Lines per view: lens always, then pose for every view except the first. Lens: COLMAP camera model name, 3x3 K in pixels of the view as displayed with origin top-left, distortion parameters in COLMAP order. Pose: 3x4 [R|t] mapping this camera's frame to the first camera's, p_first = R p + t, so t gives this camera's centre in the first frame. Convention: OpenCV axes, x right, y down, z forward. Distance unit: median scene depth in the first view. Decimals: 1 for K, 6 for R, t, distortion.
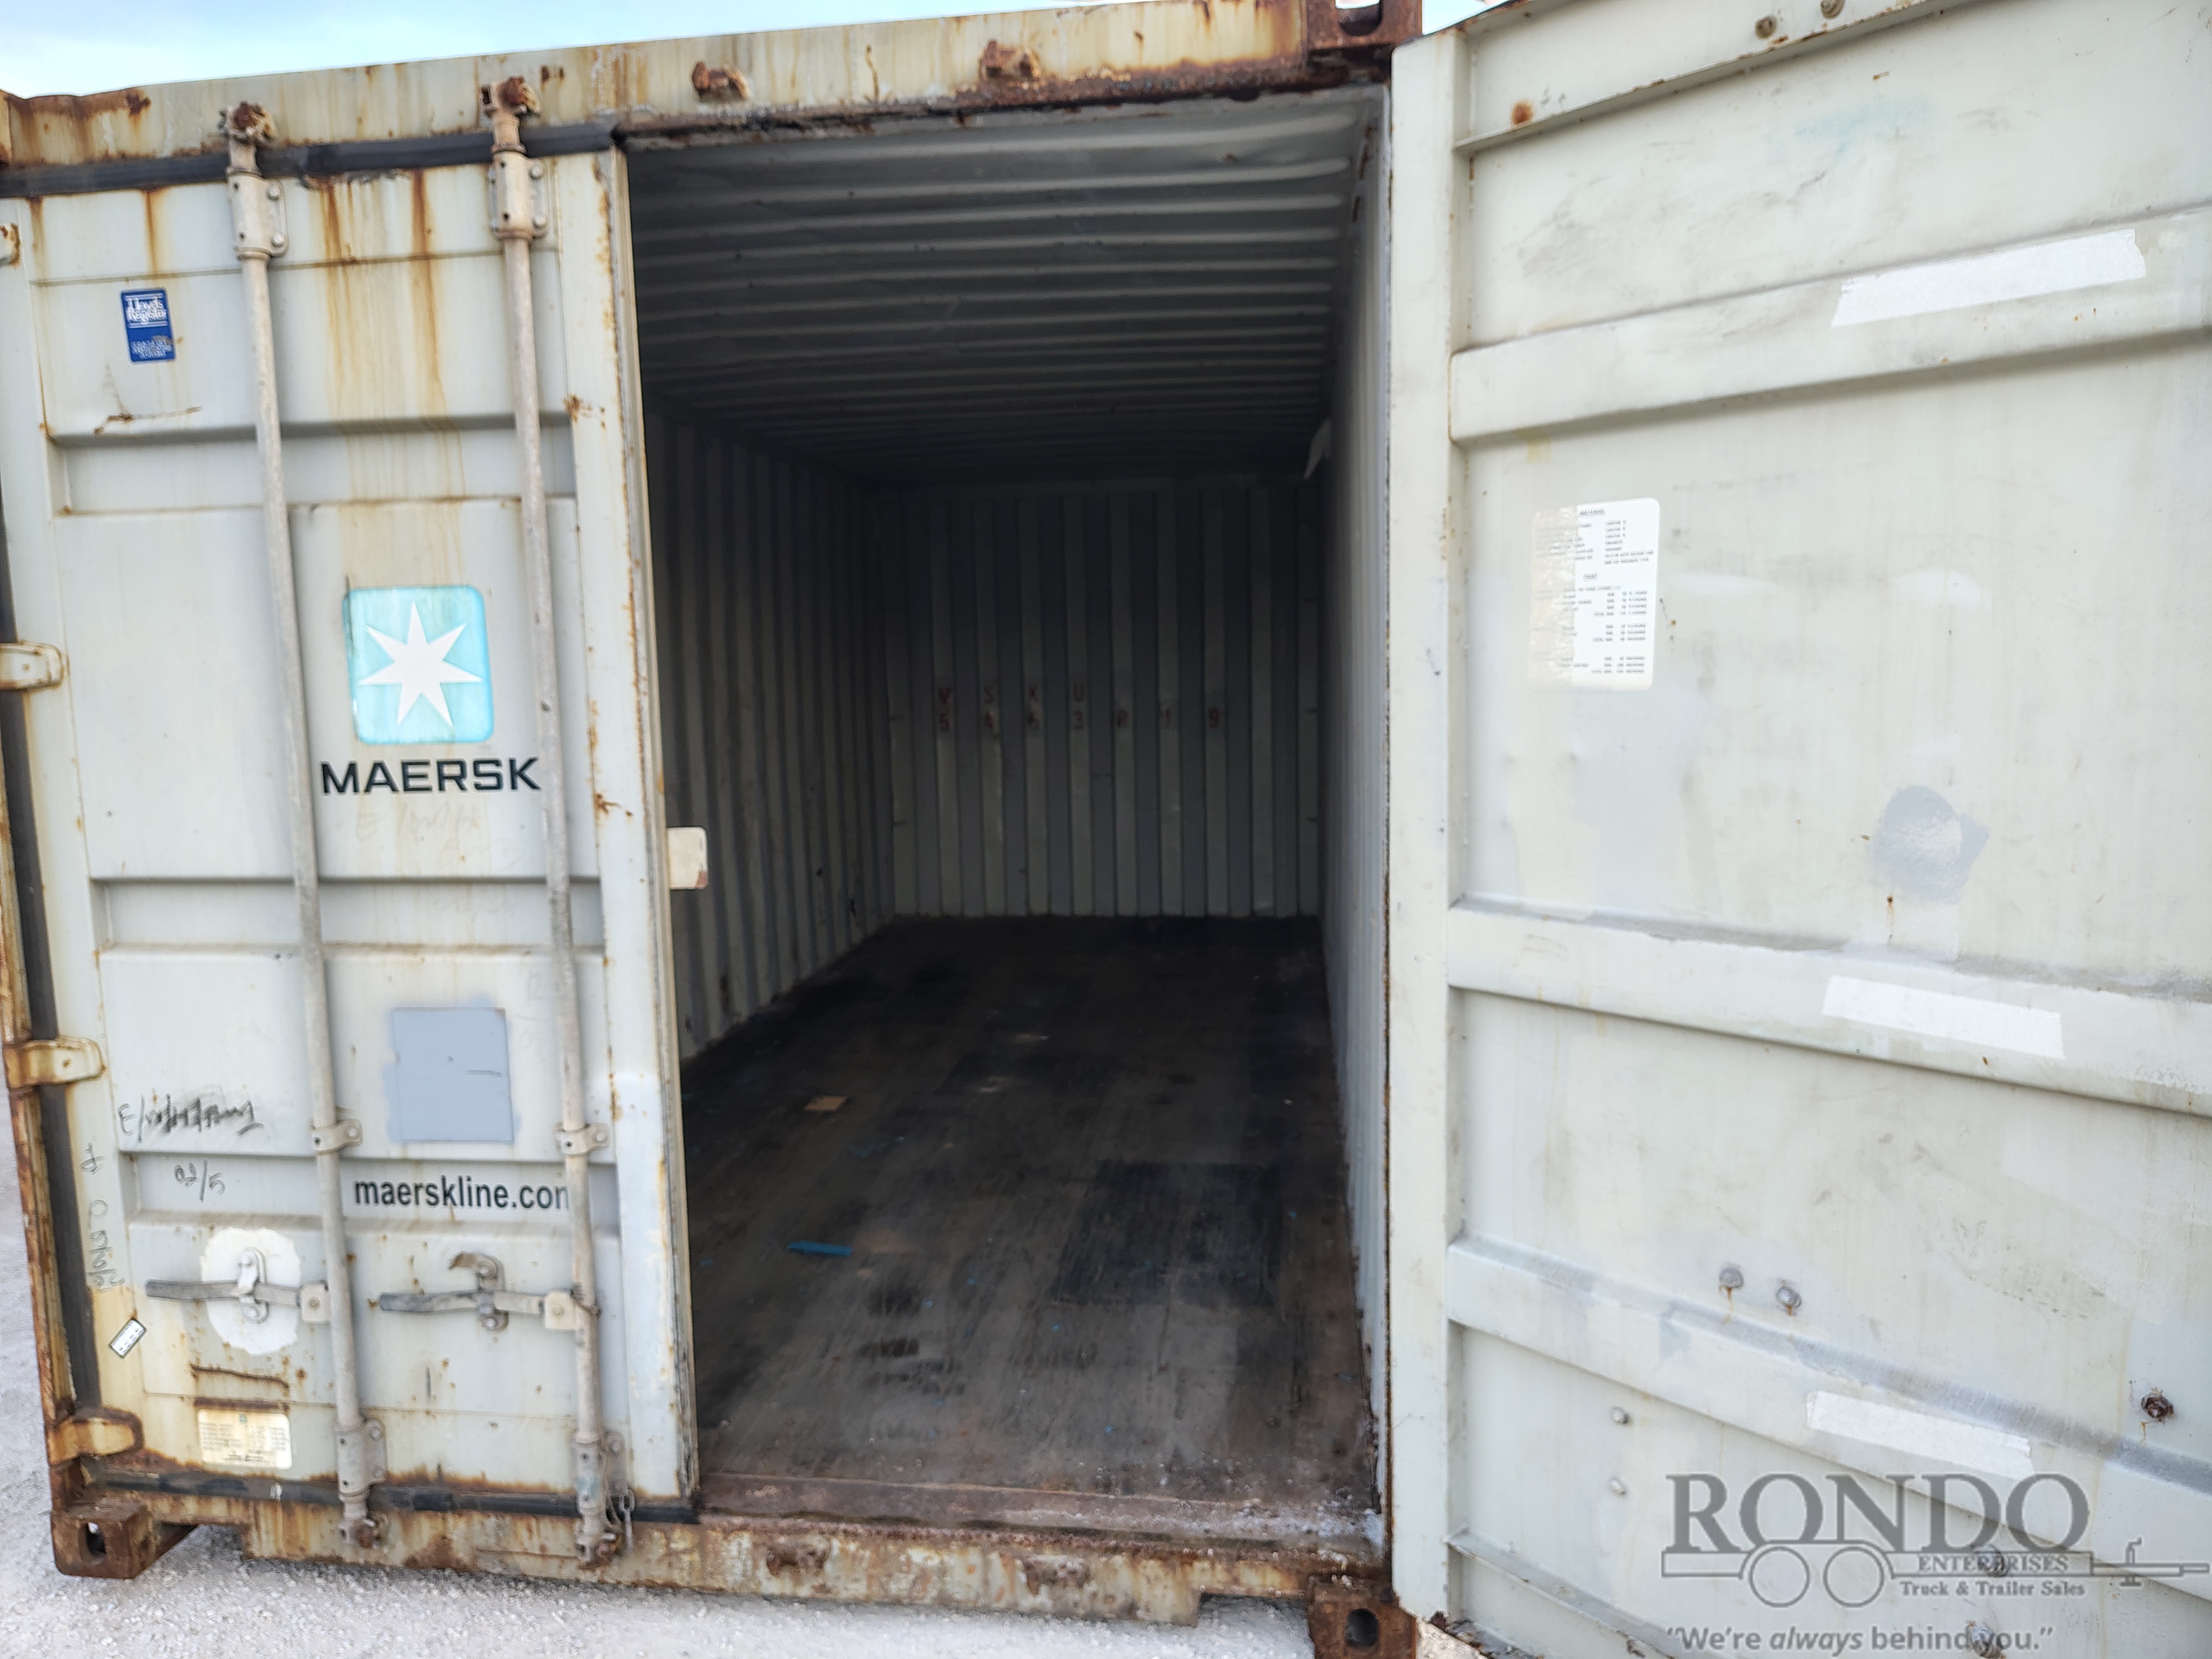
lens RADIAL K [[1436.3, 0, 1105.0], [0, 1436.3, 825.4], [0, 0, 1]] dist [-0.005859, -0.002129]
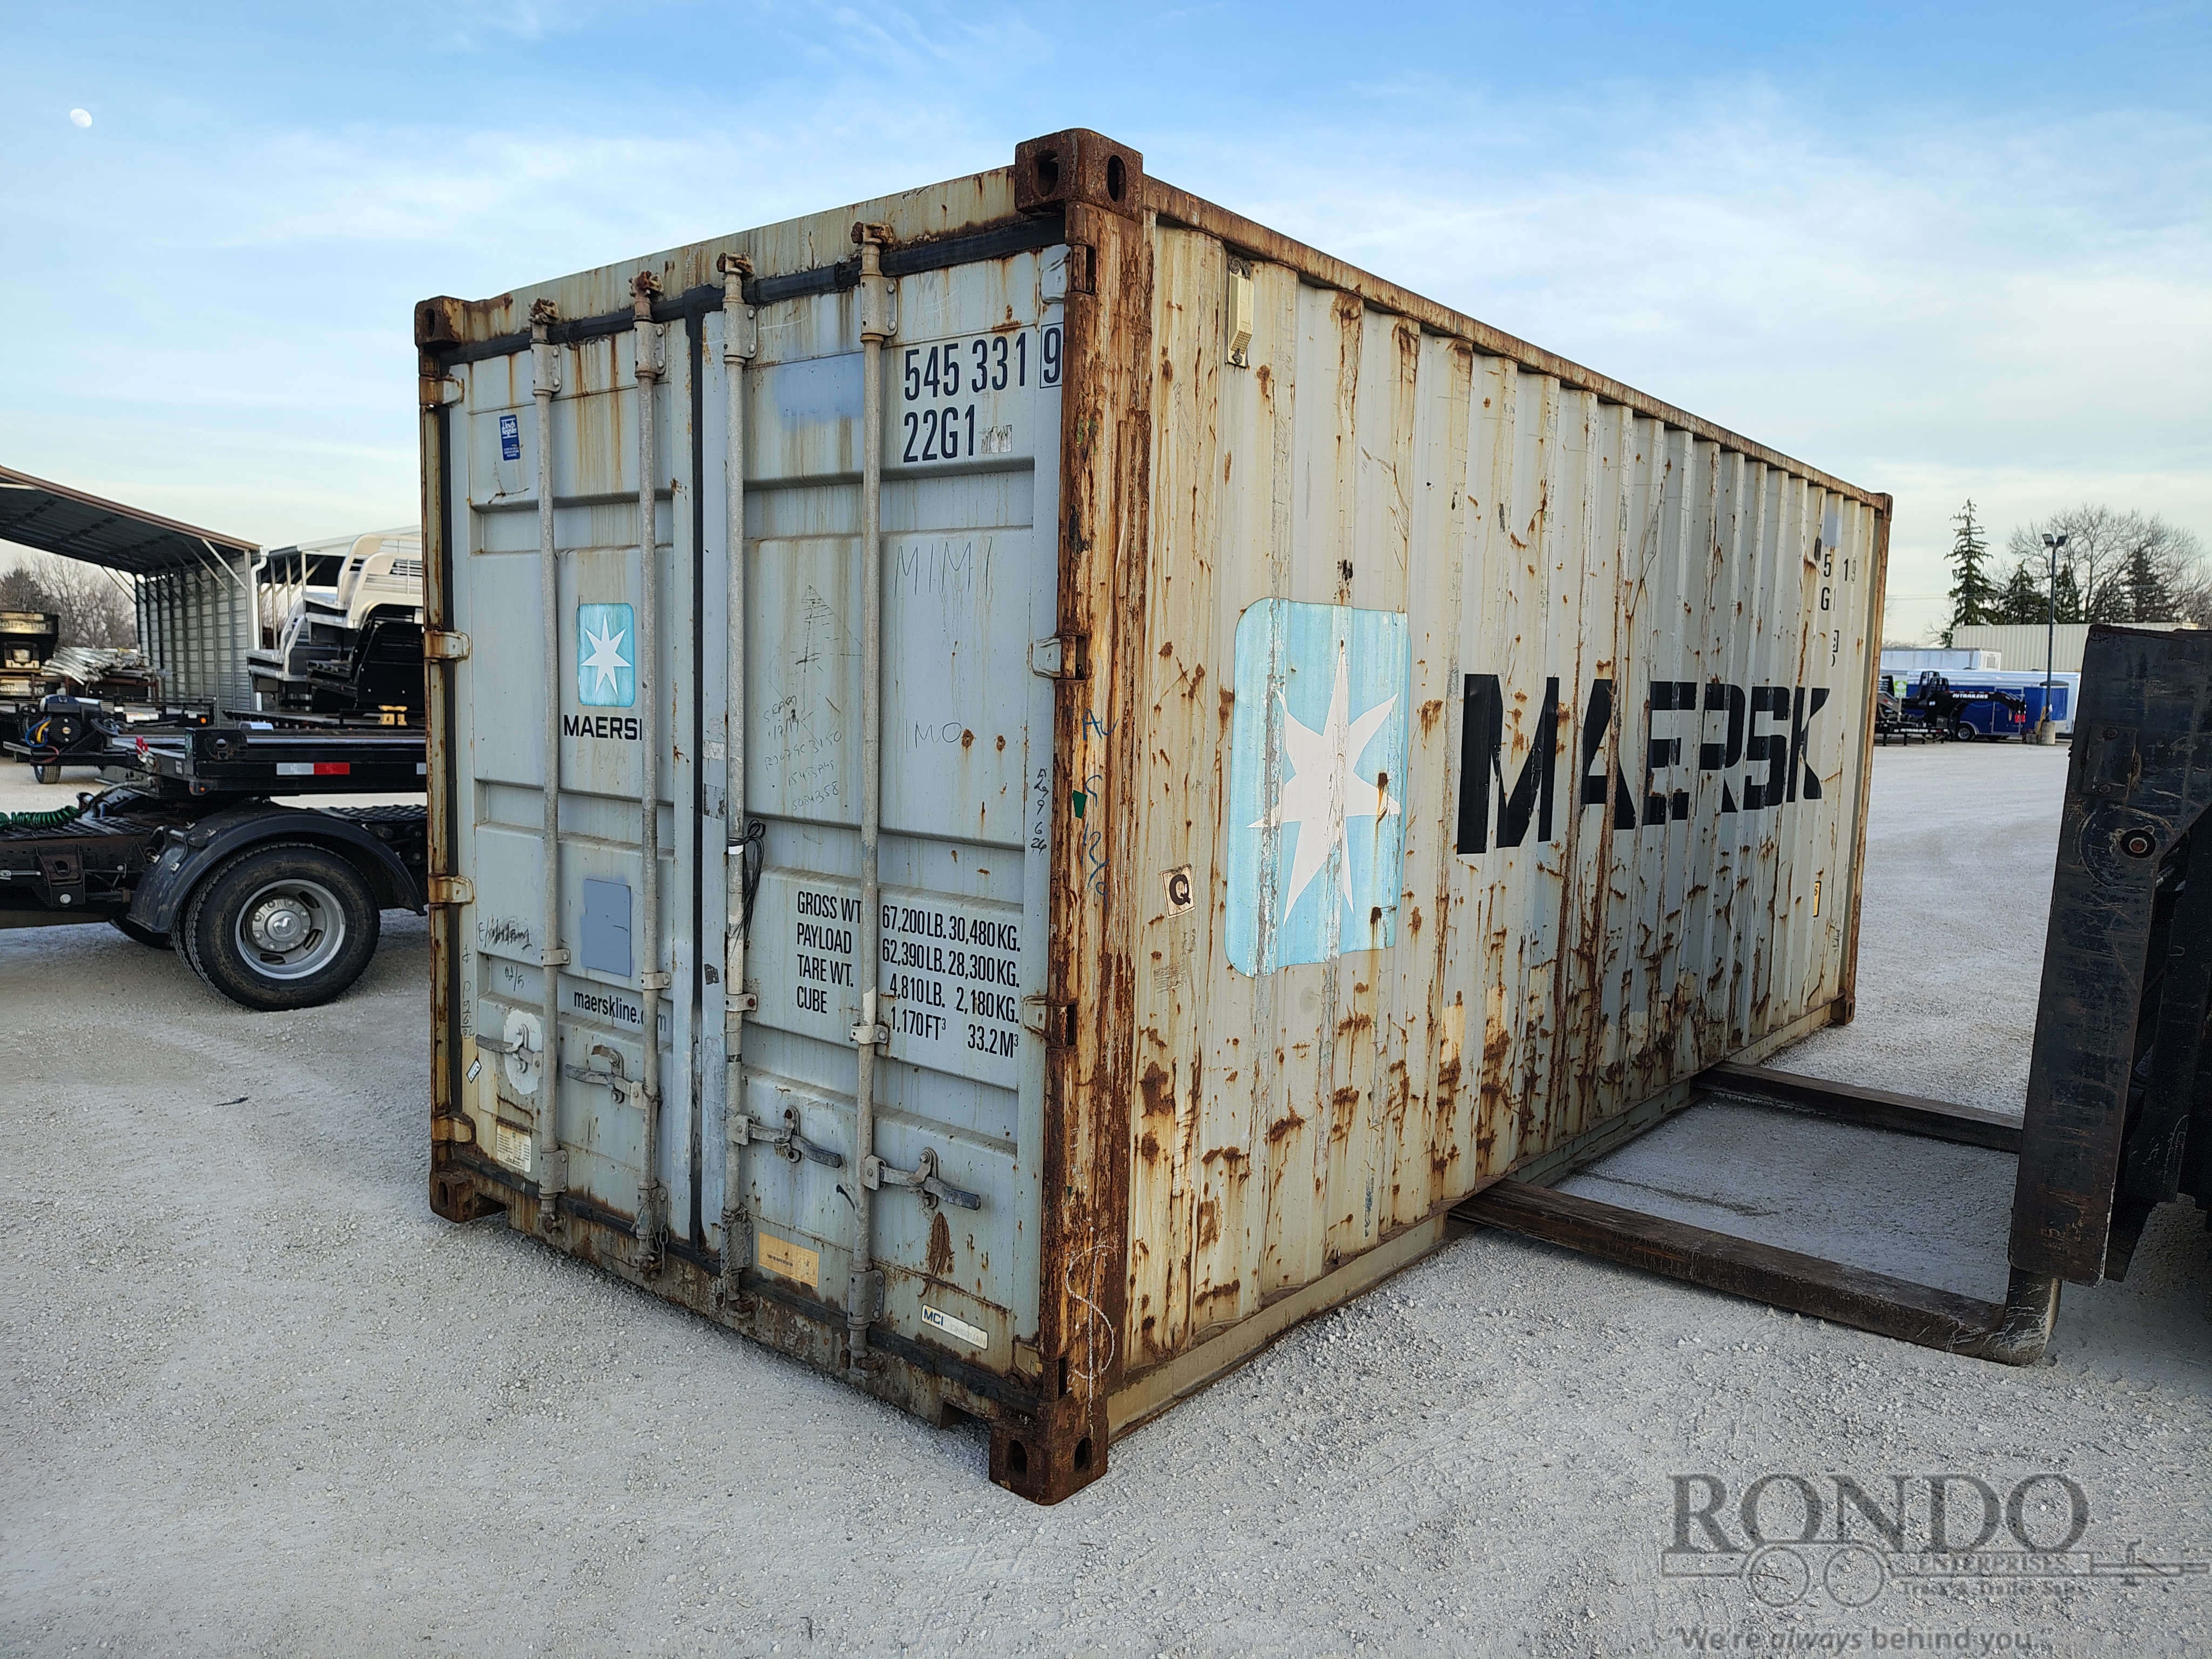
lens RADIAL K [[1528.3, 0, 1106.0], [0, 1528.3, 829.5], [0, 0, 1]] dist [0.070422, -0.082998]
pose [[0.847233, 0.096358, -0.522409, 0.585402], [-0.104838, 0.994399, 0.013391, -0.002802], [0.520773, 0.043423, 0.852590, -0.079350]]
